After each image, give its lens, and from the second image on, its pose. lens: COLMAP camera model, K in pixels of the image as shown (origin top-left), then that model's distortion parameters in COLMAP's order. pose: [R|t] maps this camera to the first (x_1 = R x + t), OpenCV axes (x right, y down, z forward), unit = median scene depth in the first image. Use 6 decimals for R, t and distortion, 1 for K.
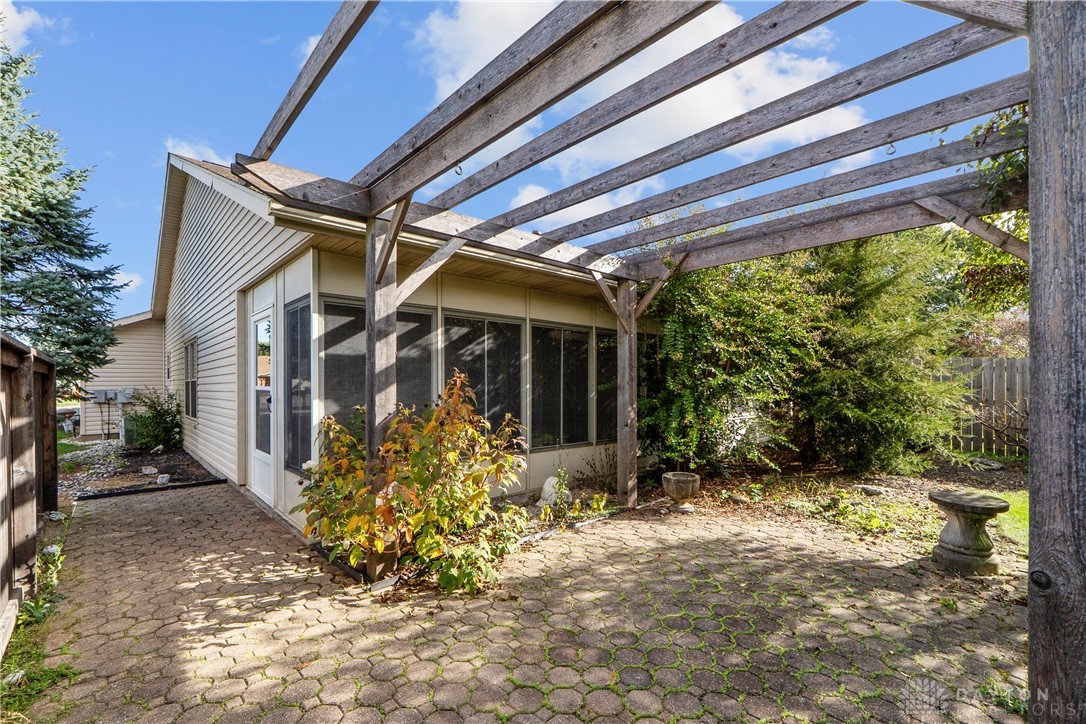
lens RADIAL K [[460.6, 0, 553.6], [0, 460.6, 382.4], [0, 0, 1]] dist [-0.008963, 0.001861]
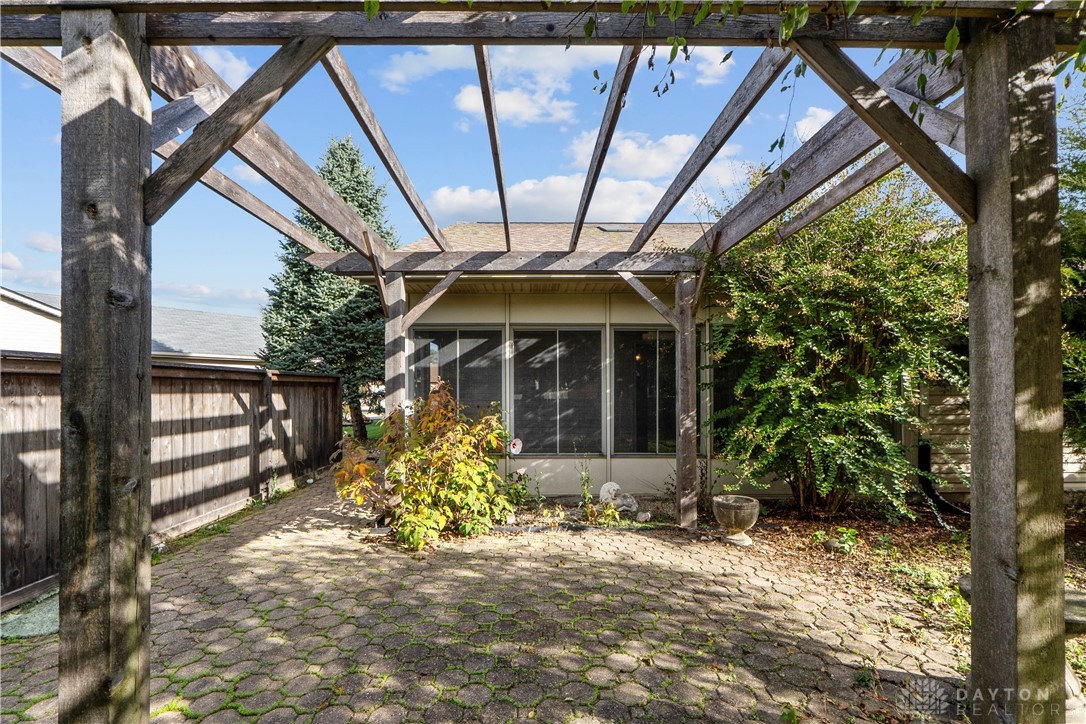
lens RADIAL K [[487.4, 0, 555.9], [0, 487.4, 381.7], [0, 0, 1]] dist [-0.007484, -0.001680]
pose [[0.758161, -0.009086, -0.652005, 0.785996], [0.003491, 0.999945, -0.009876, -0.002034], [0.652059, 0.005211, 0.758151, 0.166539]]
